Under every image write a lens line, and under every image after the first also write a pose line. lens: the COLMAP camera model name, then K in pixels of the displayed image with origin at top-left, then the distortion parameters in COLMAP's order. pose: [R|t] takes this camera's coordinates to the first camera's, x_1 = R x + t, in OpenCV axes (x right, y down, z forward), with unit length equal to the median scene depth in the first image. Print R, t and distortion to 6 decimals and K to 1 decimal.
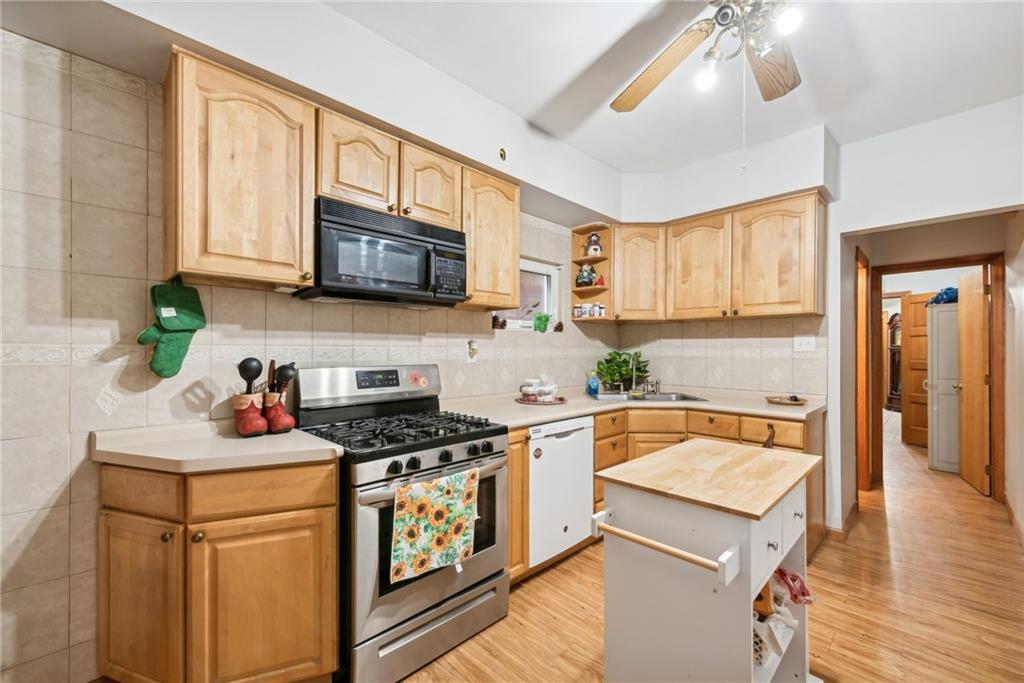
lens RADIAL K [[413.4, 0, 510.6], [0, 413.4, 342.1], [0, 0, 1]] dist [0.003635, 0.000073]
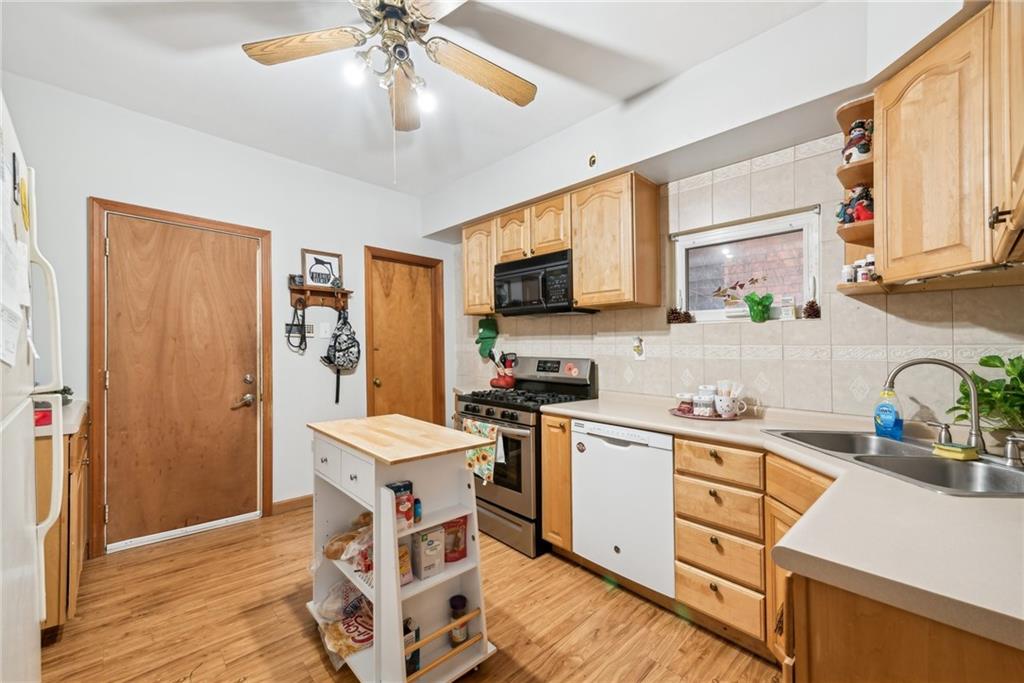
lens RADIAL K [[413.4, 0, 510.7], [0, 413.4, 347.6], [0, 0, 1]] dist [0.003635, 0.000073]
pose [[-0.031101, -0.005155, -0.999503, 1.058677], [0.006592, 0.999964, -0.005363, 0.026854], [0.999494, -0.006755, -0.031066, 0.835149]]
